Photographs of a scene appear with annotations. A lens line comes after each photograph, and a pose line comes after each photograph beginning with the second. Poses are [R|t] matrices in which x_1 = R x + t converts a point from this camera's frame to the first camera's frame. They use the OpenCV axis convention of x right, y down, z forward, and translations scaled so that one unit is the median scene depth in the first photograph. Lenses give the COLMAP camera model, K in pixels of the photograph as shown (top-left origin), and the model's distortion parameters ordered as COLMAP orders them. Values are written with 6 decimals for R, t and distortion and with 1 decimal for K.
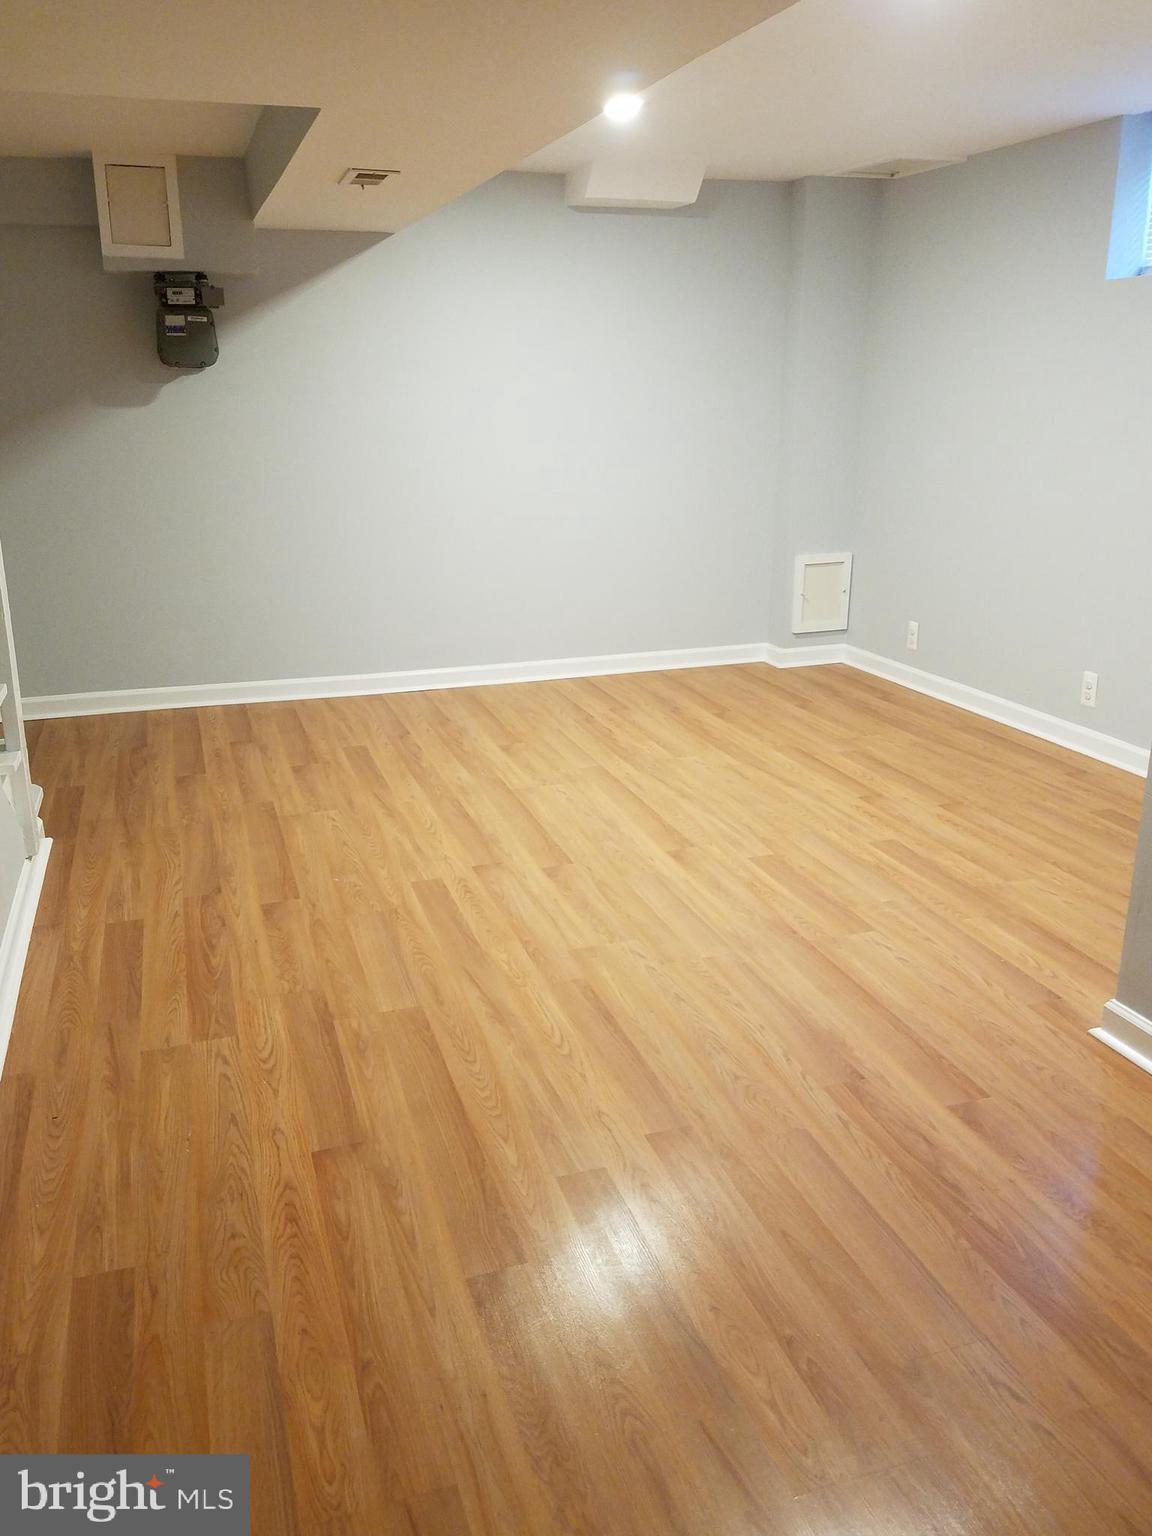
lens RADIAL K [[1210.0, 0, 576.0], [0, 1210.0, 768.0], [0, 0, 1]] dist [0.285548, -0.540362]
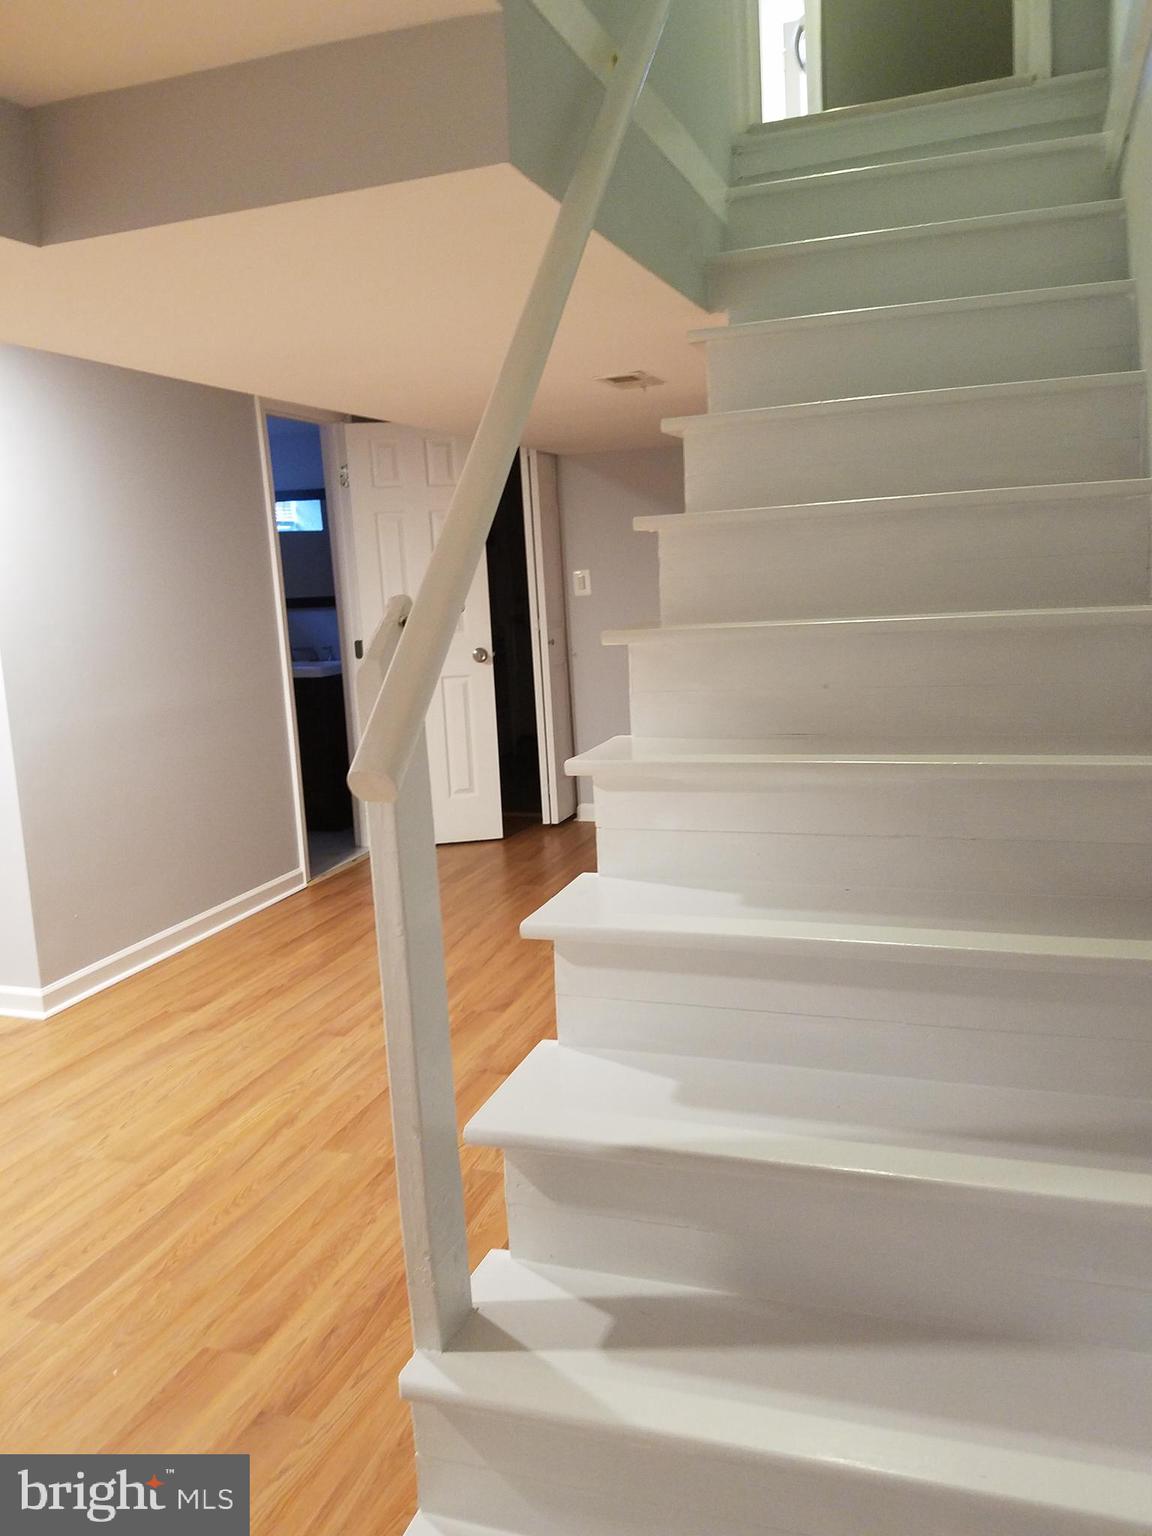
lens RADIAL K [[1210.0, 0, 576.0], [0, 1210.0, 768.0], [0, 0, 1]] dist [0.285548, -0.540362]
pose [[-0.794488, -0.048121, 0.605371, -0.922399], [0.237060, 0.893191, 0.382117, -0.447324], [-0.559099, 0.447096, -0.698222, 1.465993]]
